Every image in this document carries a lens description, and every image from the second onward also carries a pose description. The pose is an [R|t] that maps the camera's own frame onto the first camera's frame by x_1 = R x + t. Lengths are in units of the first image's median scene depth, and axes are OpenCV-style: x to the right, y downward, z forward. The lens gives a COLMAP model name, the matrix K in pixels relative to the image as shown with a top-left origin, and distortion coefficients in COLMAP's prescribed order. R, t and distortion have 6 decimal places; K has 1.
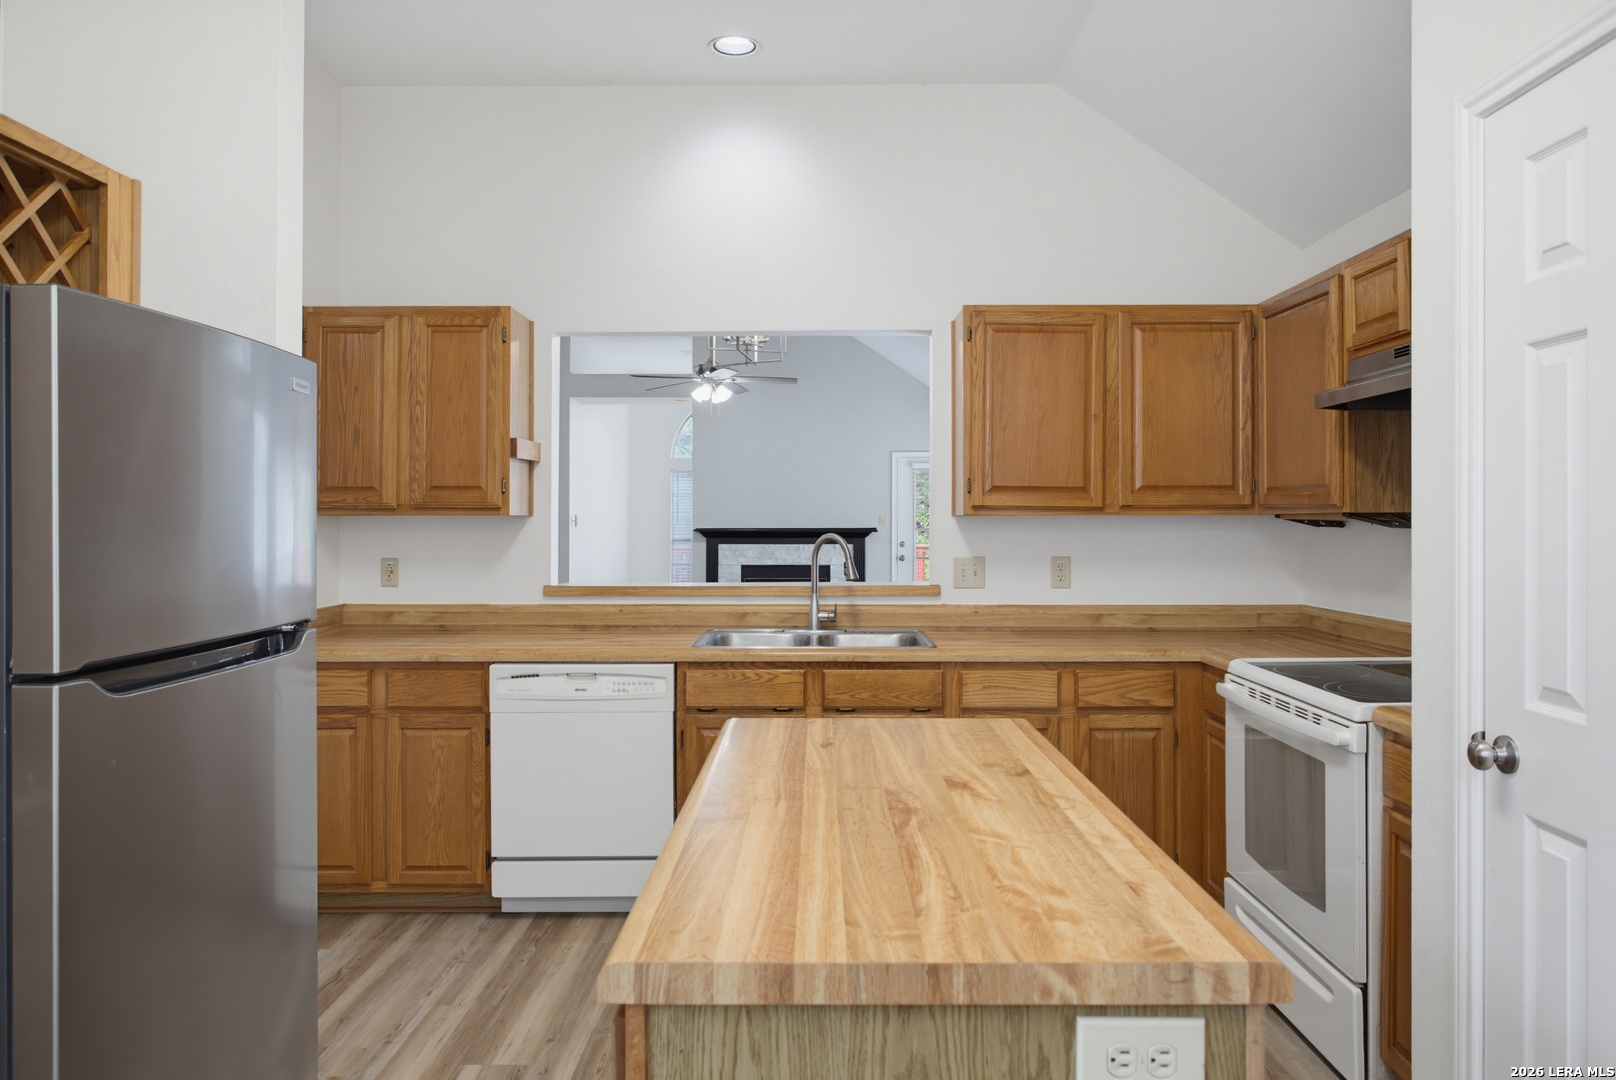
lens RADIAL K [[1035.6, 0, 814.6], [0, 1035.6, 512.5], [0, 0, 1]] dist [-0.002802, -0.004360]
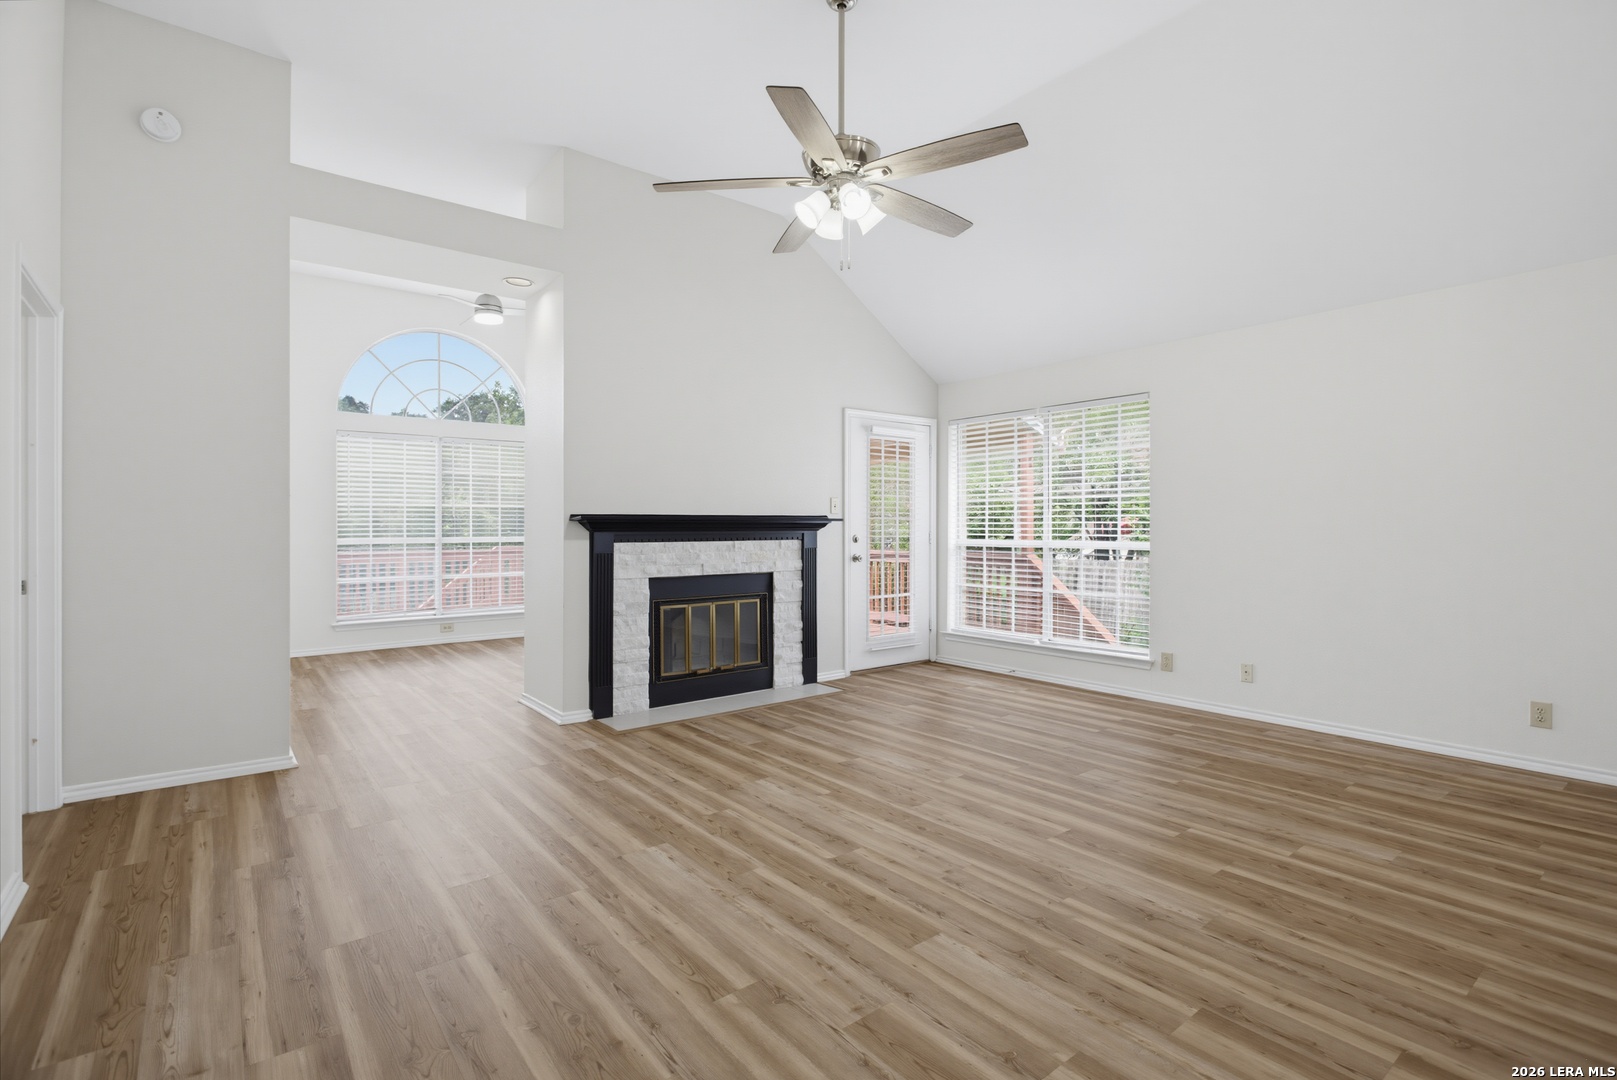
lens RADIAL K [[758.6, 0, 805.8], [0, 758.6, 536.5], [0, 0, 1]] dist [-0.008618, 0.001612]
pose [[0.785810, -0.009644, 0.618393, -0.870197], [-0.001874, 0.999837, 0.017973, 0.064304], [-0.618466, -0.015282, 0.785663, 2.012317]]
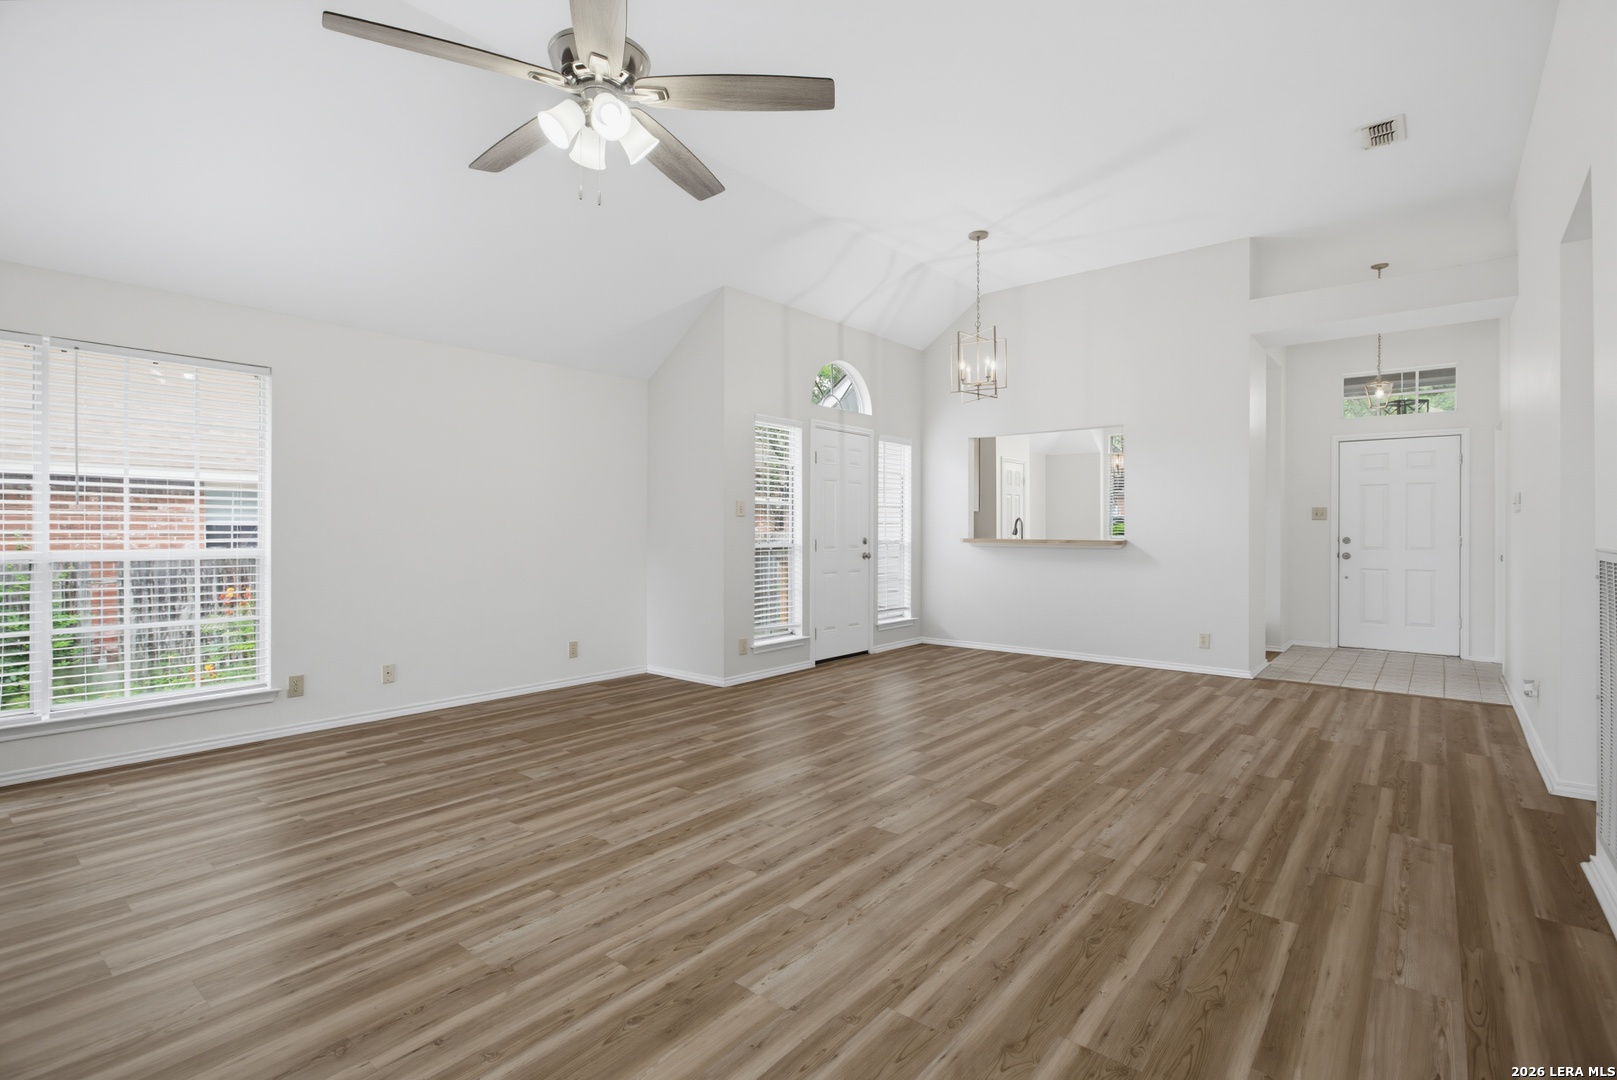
lens RADIAL K [[758.6, 0, 816.8], [0, 758.6, 535.5], [0, 0, 1]] dist [-0.008618, 0.001612]
pose [[-0.775380, -0.004346, 0.631480, -0.890703], [-0.005624, 0.999984, -0.000023, 0.074427], [-0.631470, -0.003569, -0.775392, 3.133559]]
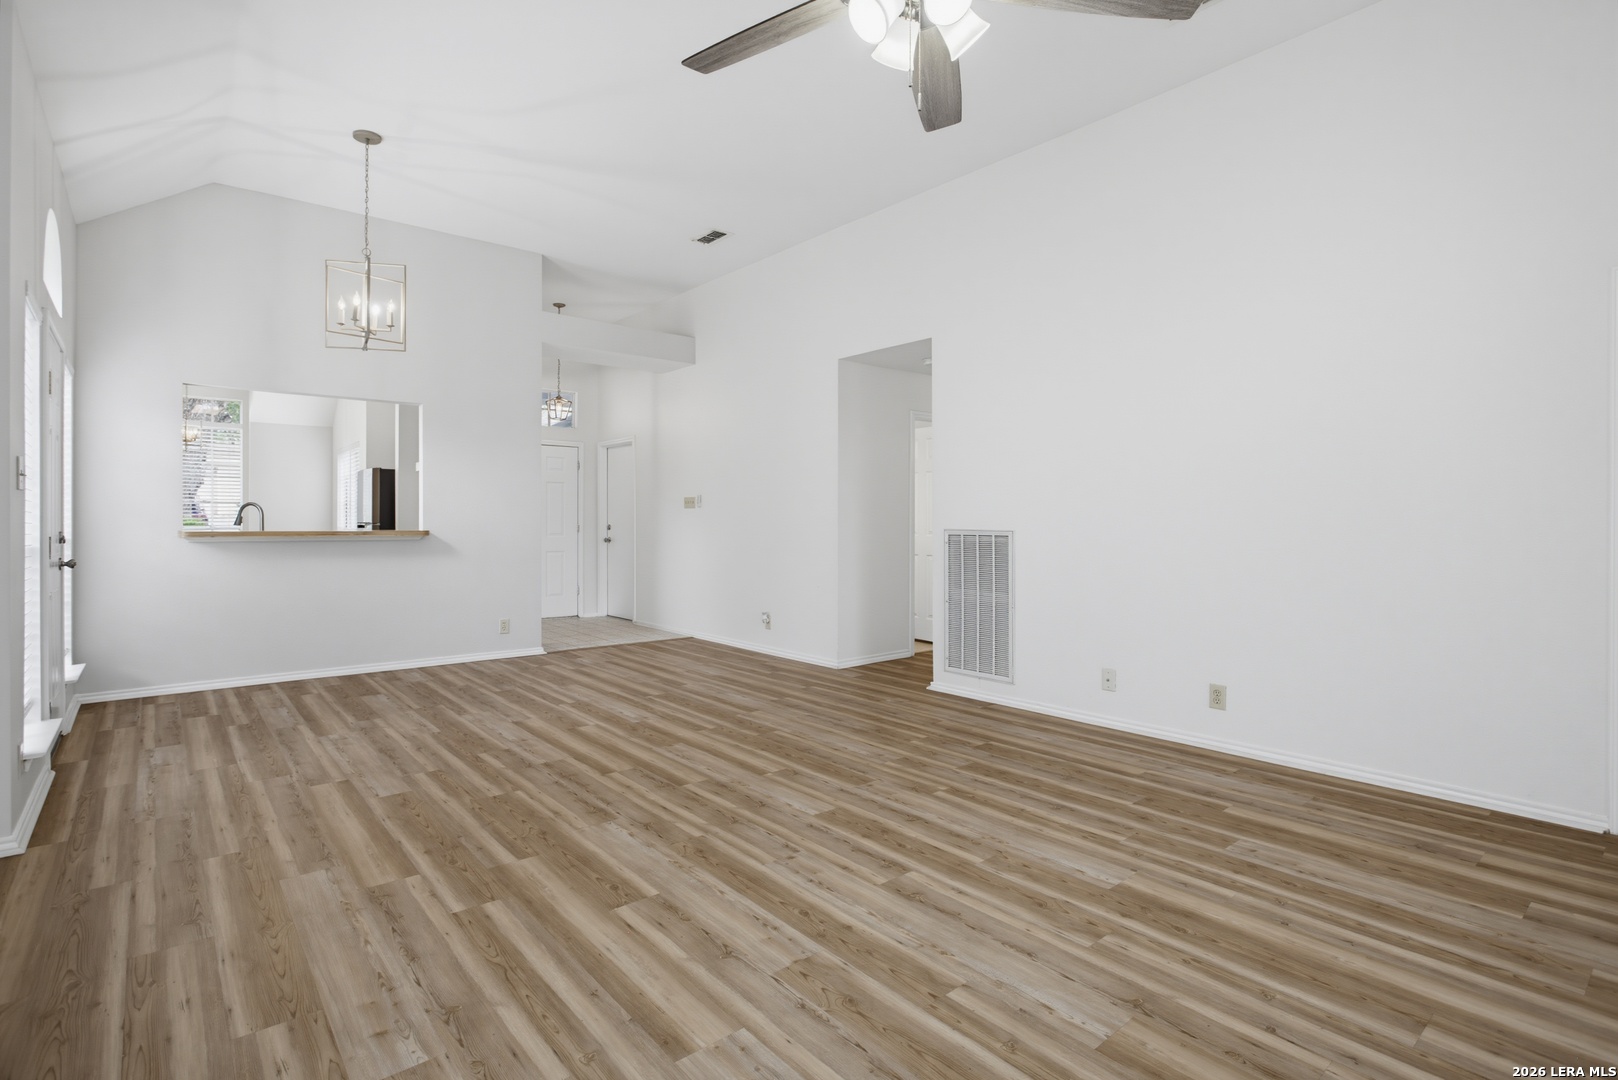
lens RADIAL K [[781.1, 0, 800.7], [0, 781.1, 524.2], [0, 0, 1]] dist [-0.012115, 0.002449]
pose [[-0.767944, 0.001783, -0.640515, 0.177781], [0.003914, 0.999991, -0.001909, 0.074324], [0.640505, -0.003973, -0.767943, 3.100499]]
